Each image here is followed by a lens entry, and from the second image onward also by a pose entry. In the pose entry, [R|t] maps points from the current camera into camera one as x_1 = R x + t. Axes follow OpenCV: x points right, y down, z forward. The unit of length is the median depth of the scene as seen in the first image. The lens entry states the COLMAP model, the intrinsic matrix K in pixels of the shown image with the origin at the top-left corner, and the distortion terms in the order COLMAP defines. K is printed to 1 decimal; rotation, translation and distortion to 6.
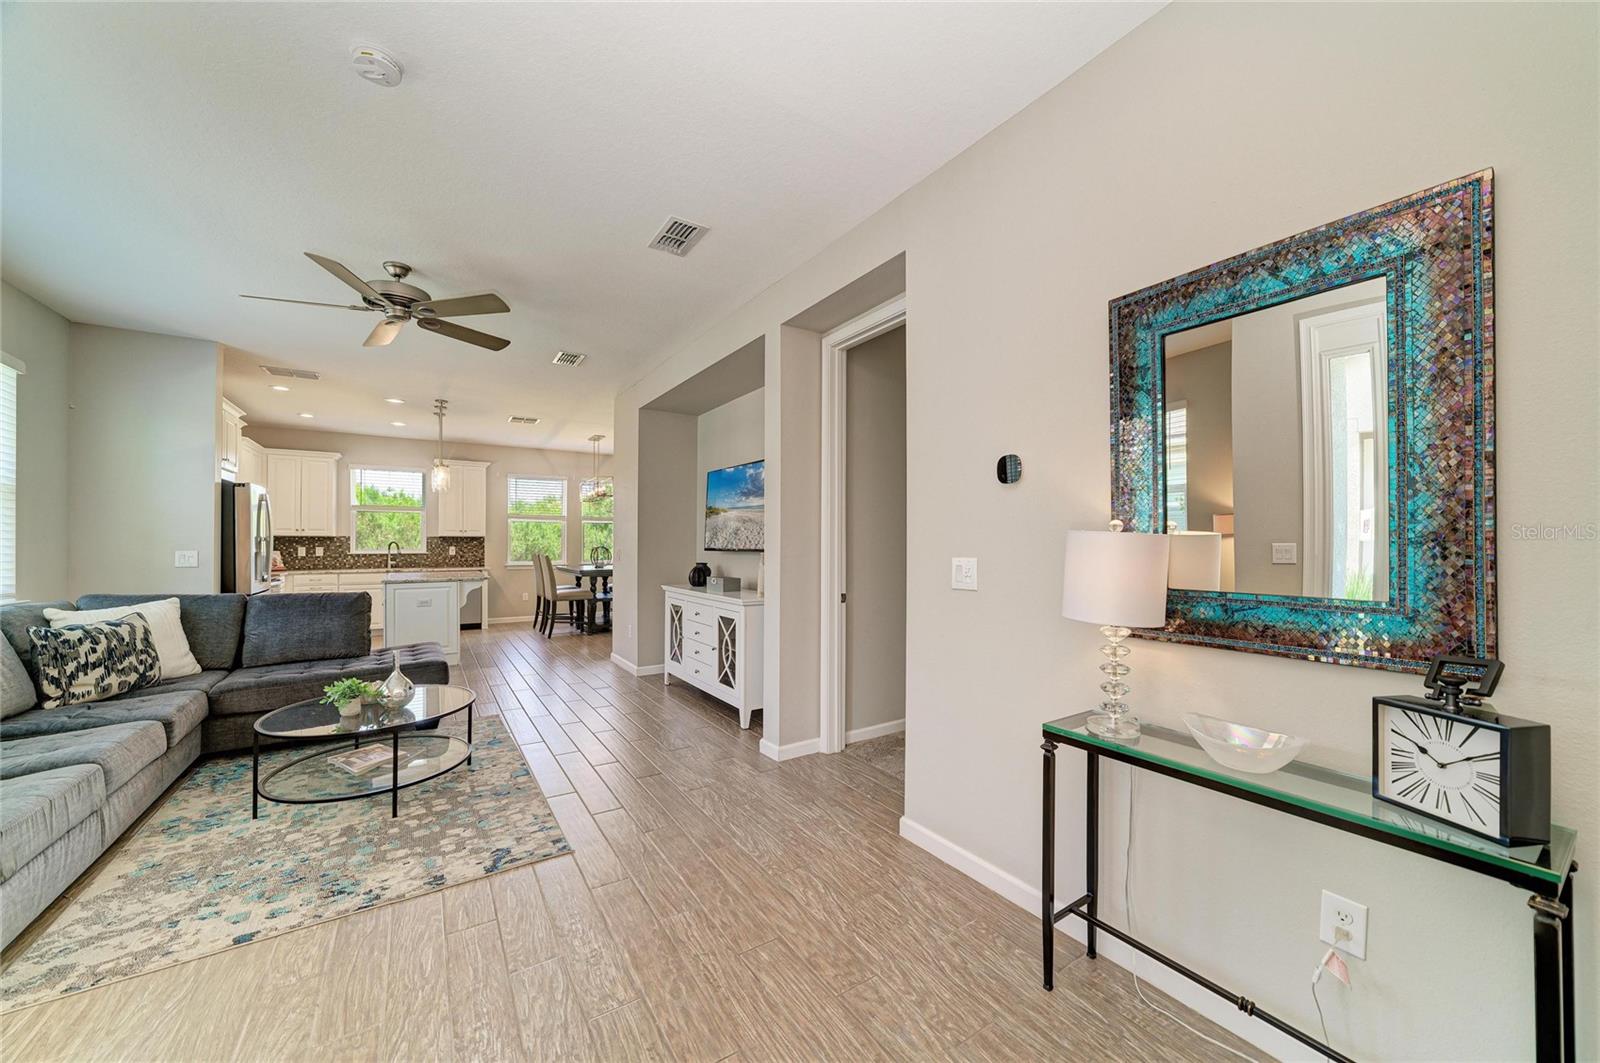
lens RADIAL K [[579.7, 0, 804.2], [0, 579.7, 540.4], [0, 0, 1]] dist [-0.015469, 0.004874]
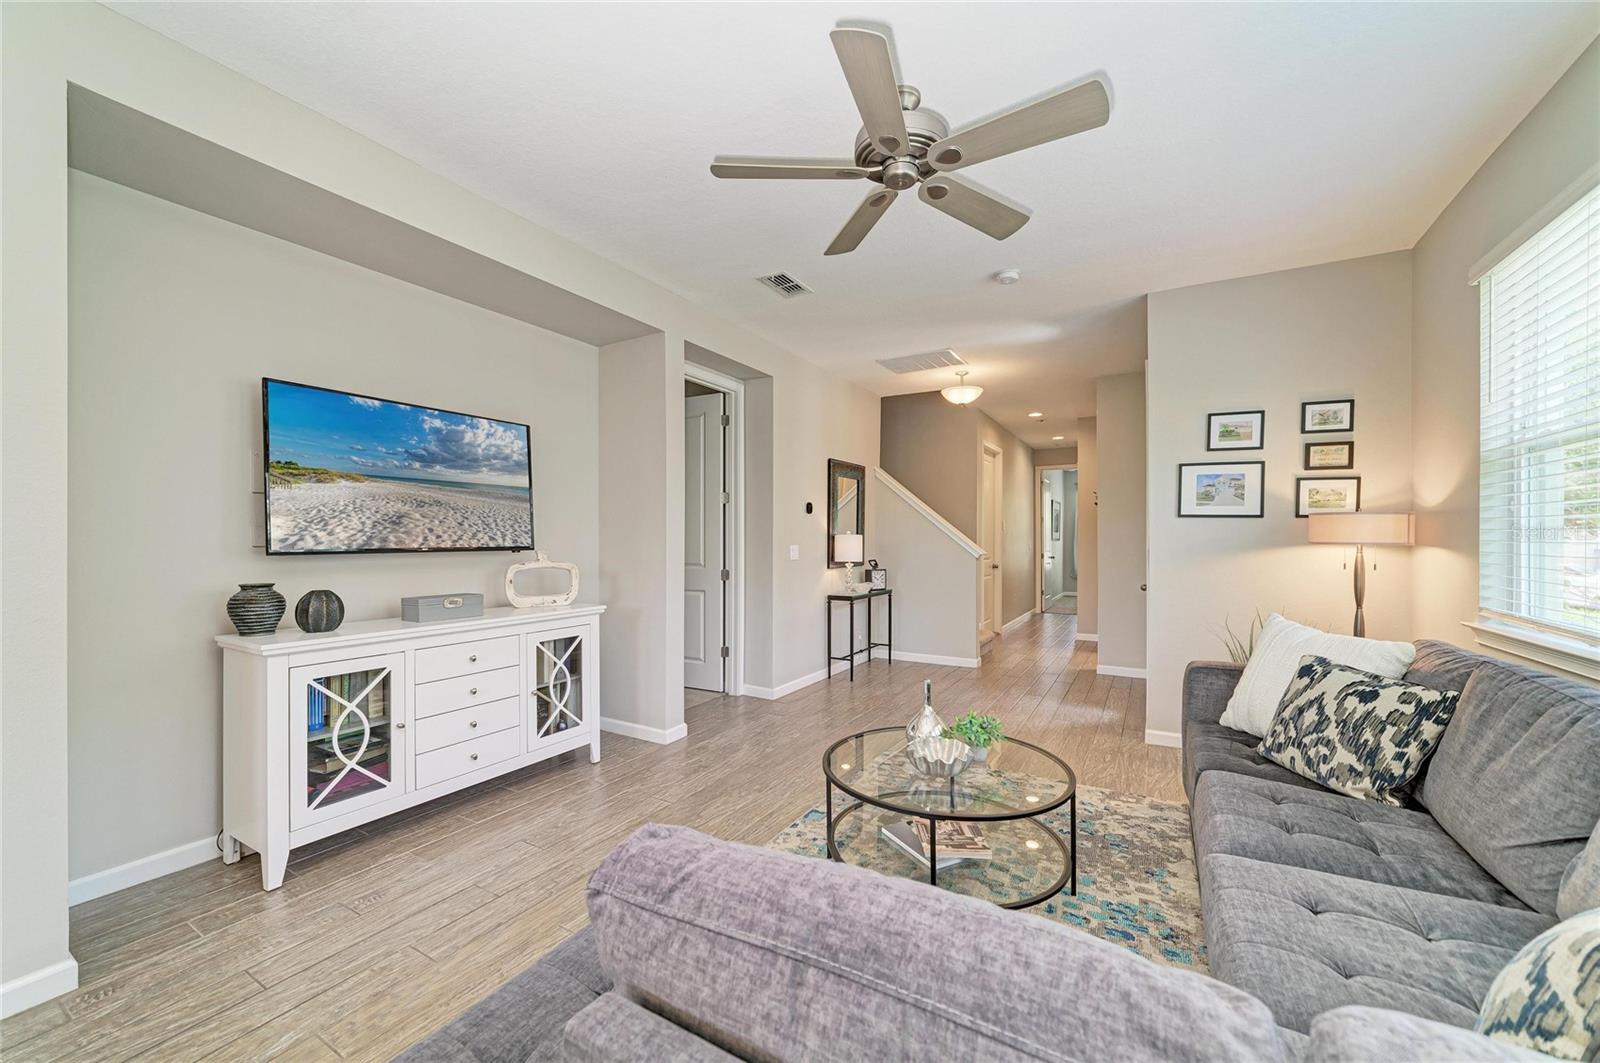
lens RADIAL K [[614.7, 0, 803.0], [0, 614.7, 541.8], [0, 0, 1]] dist [-0.017728, 0.005854]
pose [[-0.440428, -0.005944, 0.897768, -1.249339], [-0.004478, 0.999980, 0.004424, 0.005395], [-0.897777, -0.002072, -0.440446, 1.377510]]
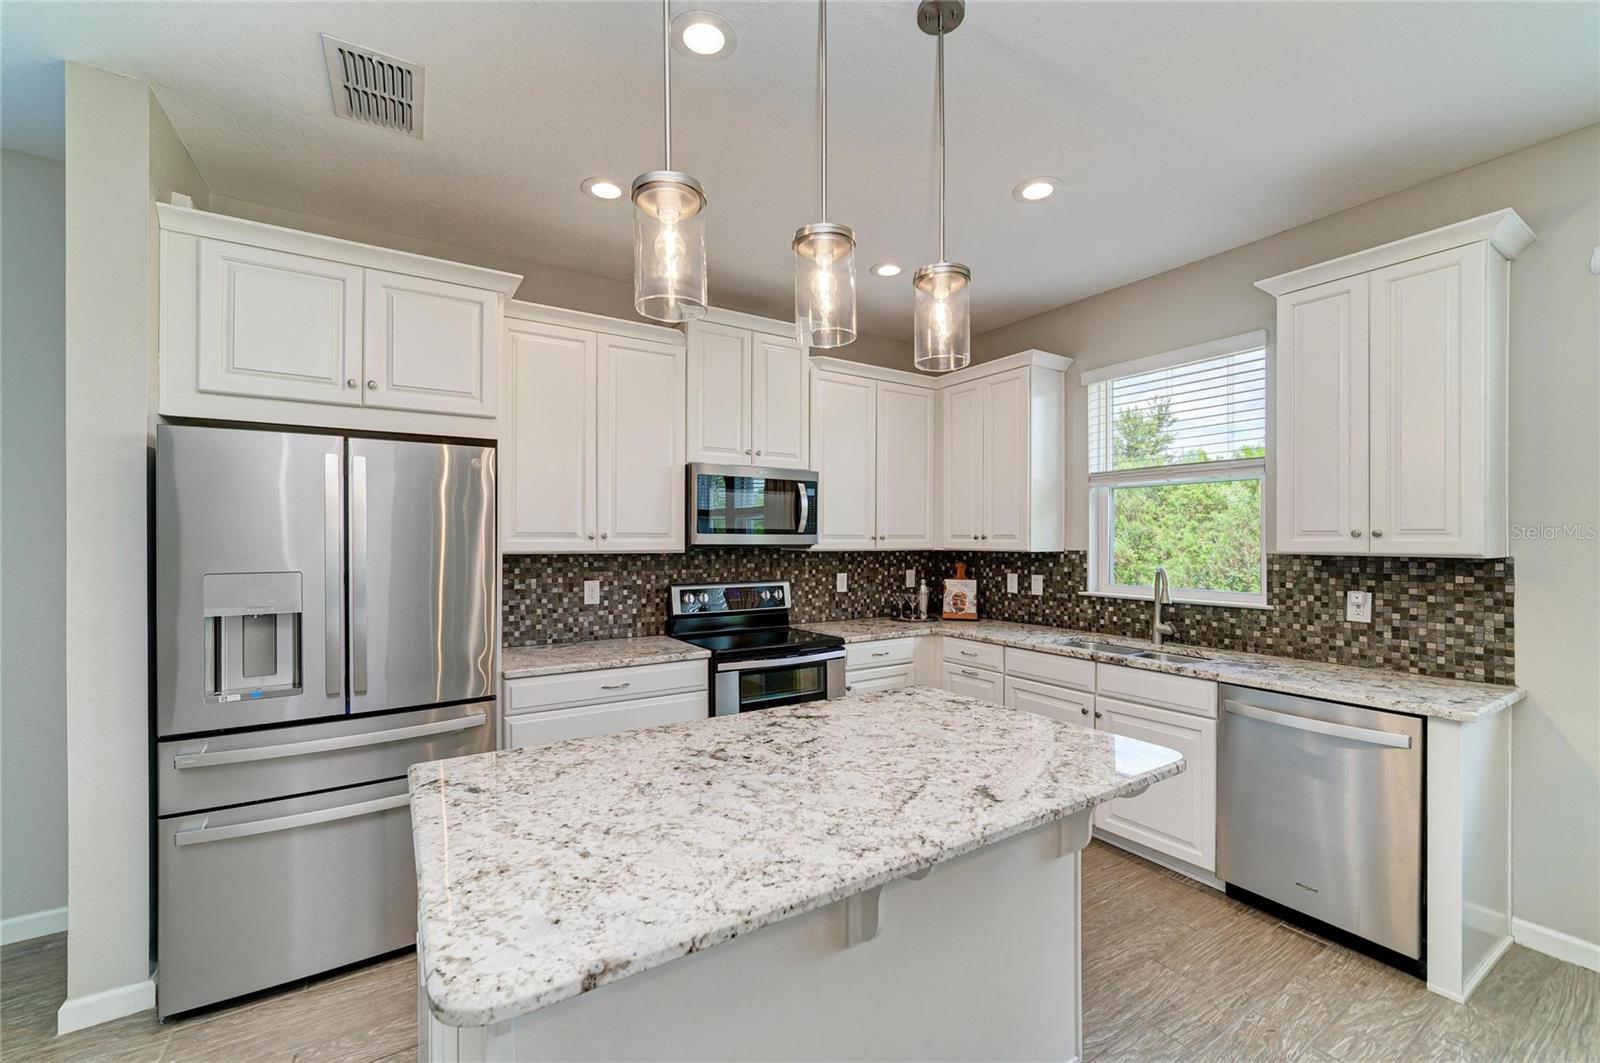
lens RADIAL K [[653.0, 0, 801.5], [0, 653.0, 542.3], [0, 0, 1]] dist [-0.023421, 0.011623]
pose [[-0.015931, 0.002615, -0.999870, -0.826256], [0.002985, 0.999992, 0.002568, -0.038699], [0.999869, -0.002943, -0.015939, 2.033609]]
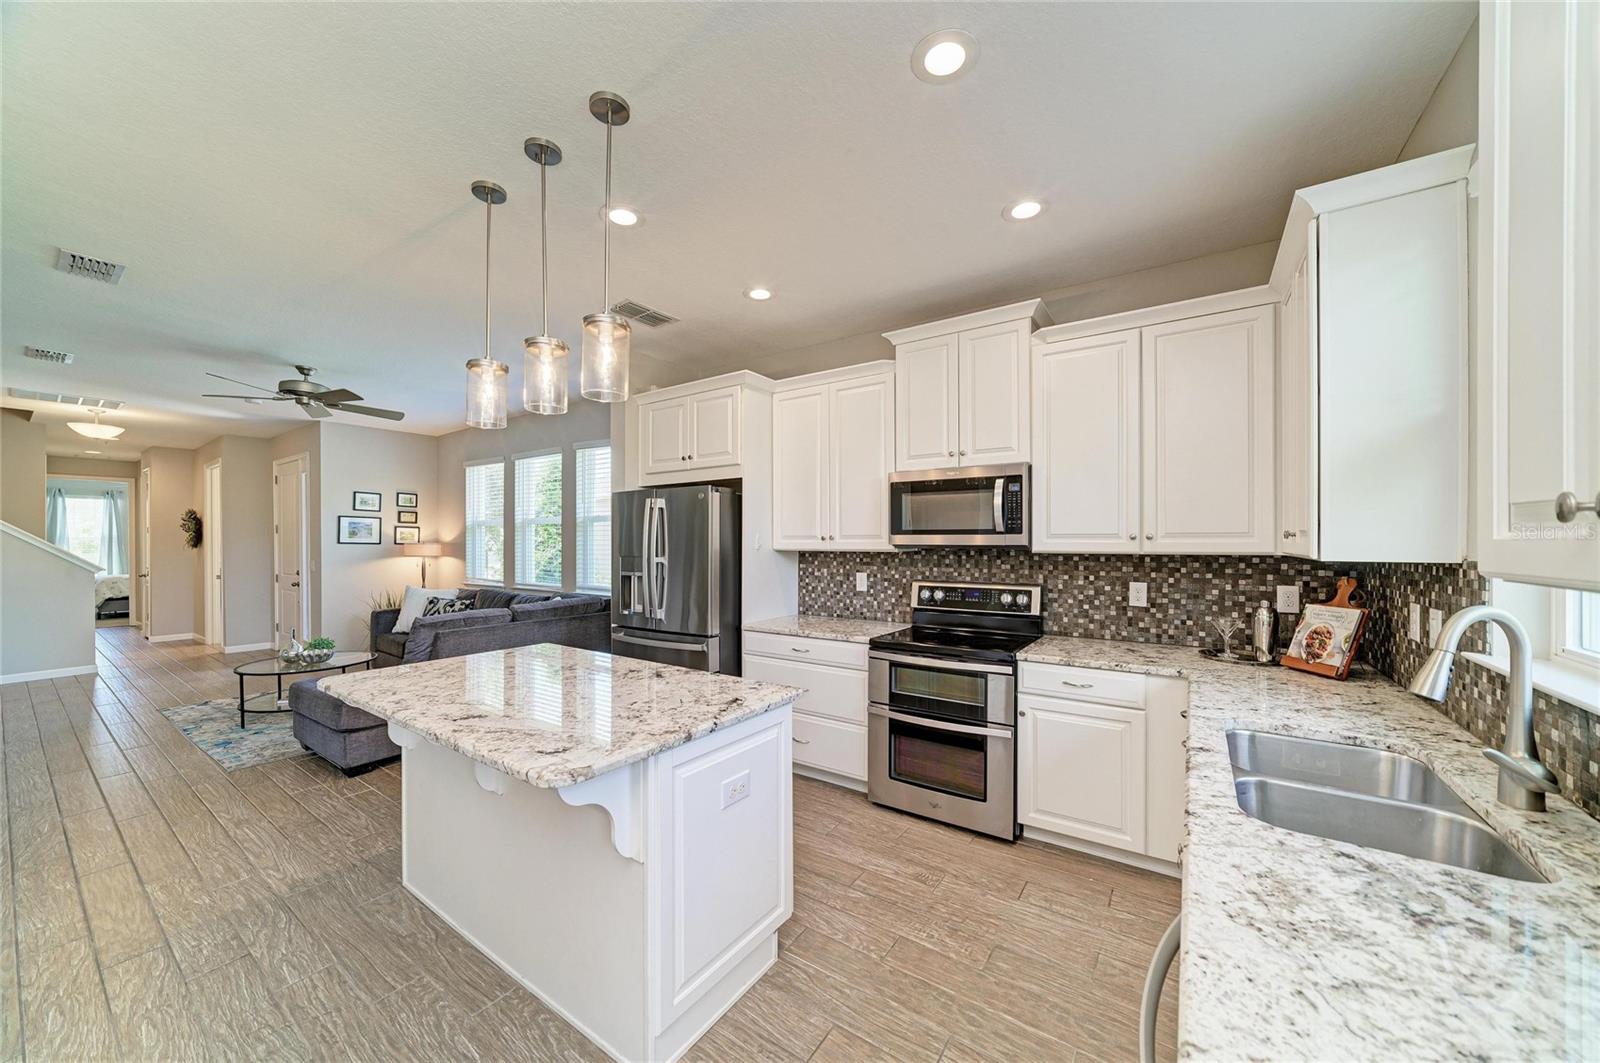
lens RADIAL K [[569.0, 0, 806.7], [0, 569.0, 541.5], [0, 0, 1]] dist [-0.027277, 0.007858]
pose [[-0.926834, 0.000805, -0.375472, -1.327161], [0.002378, 0.999990, -0.003726, -0.035479], [0.375465, -0.004346, -0.926826, 2.728403]]
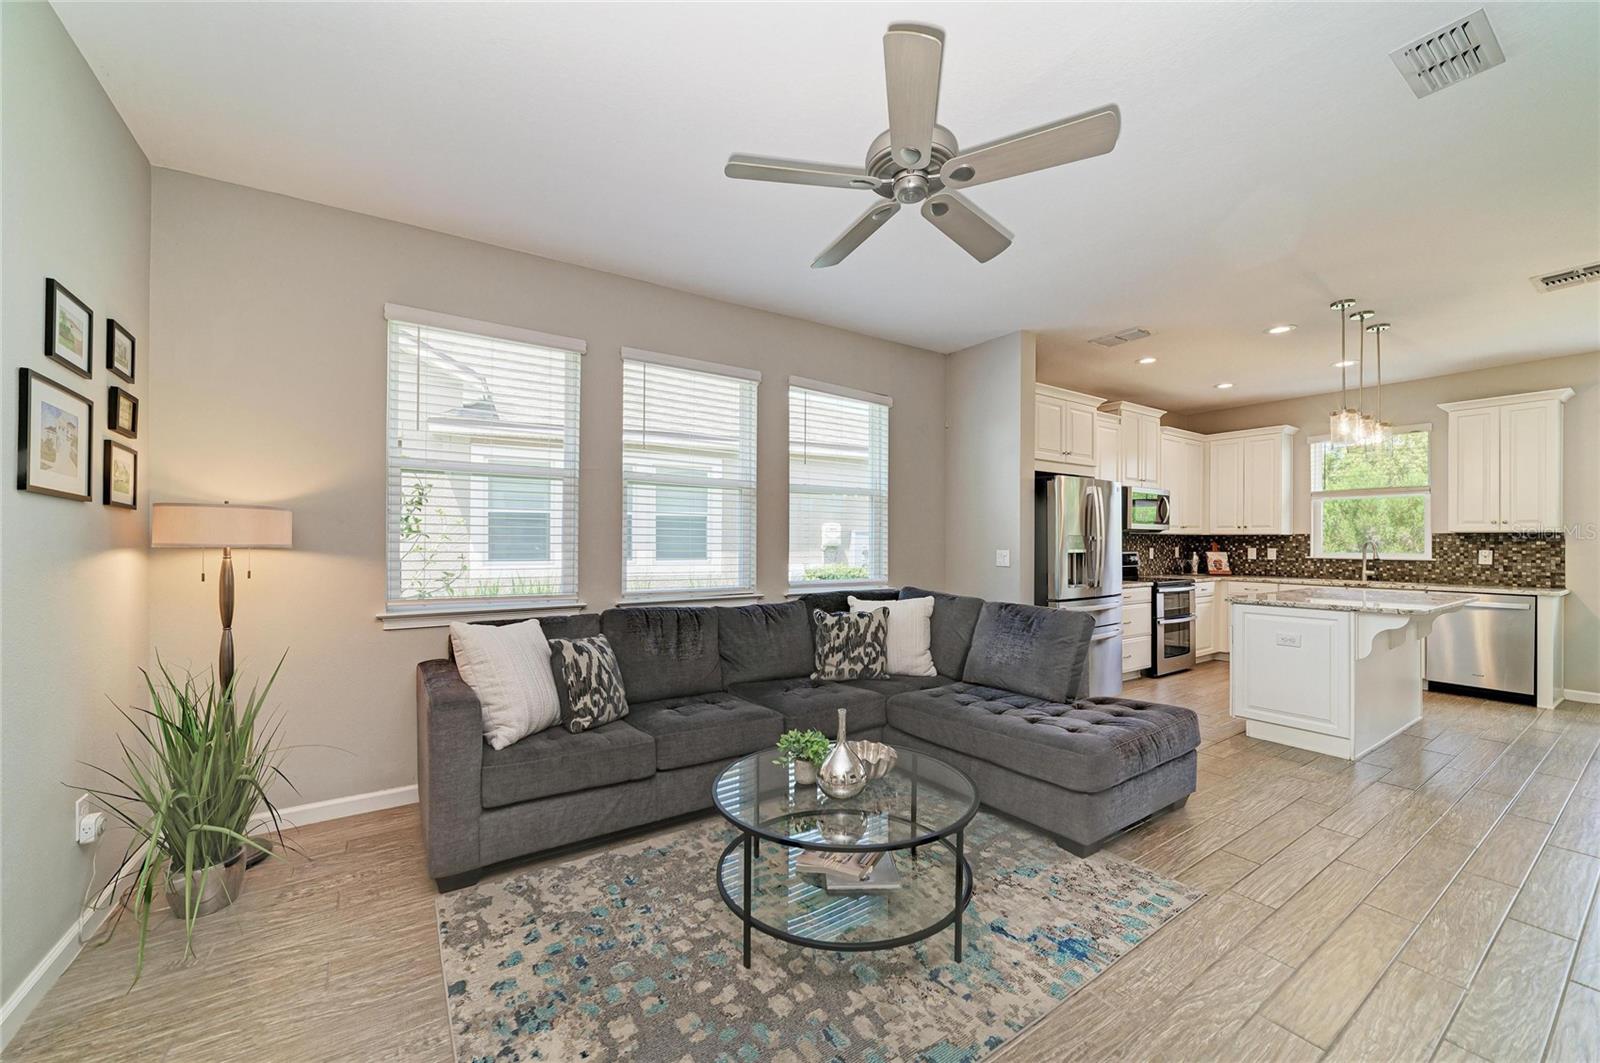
lens RADIAL K [[614.7, 0, 803.0], [0, 614.7, 541.8], [0, 0, 1]] dist [-0.017728, 0.005854]
pose [[0.004070, 0.000549, -0.999992, -0.021366], [0.001280, 0.999999, 0.000555, 0.003517], [0.999991, -0.001283, 0.004070, 0.868633]]
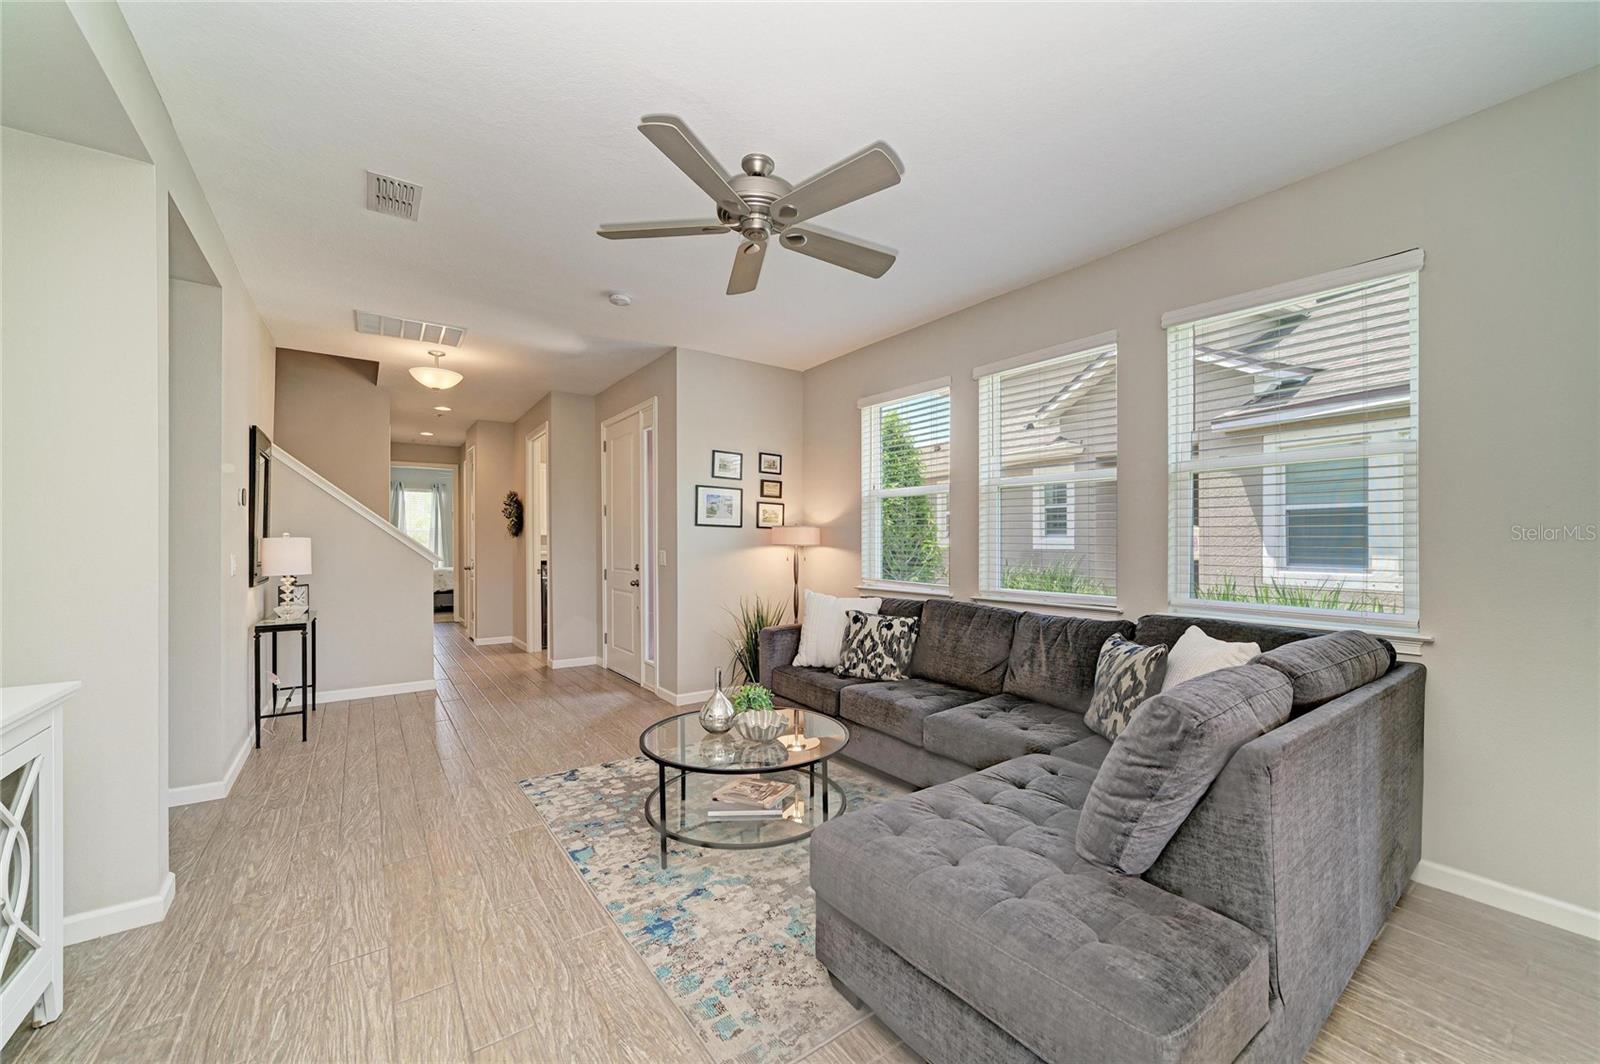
lens RADIAL K [[614.7, 0, 803.0], [0, 614.7, 542.3], [0, 0, 1]] dist [-0.017728, 0.005854]
pose [[-0.999278, 0.000293, -0.037990, -0.729698], [0.000391, 0.999997, -0.002587, 0.005547], [0.037989, -0.002600, -0.999275, 1.758552]]
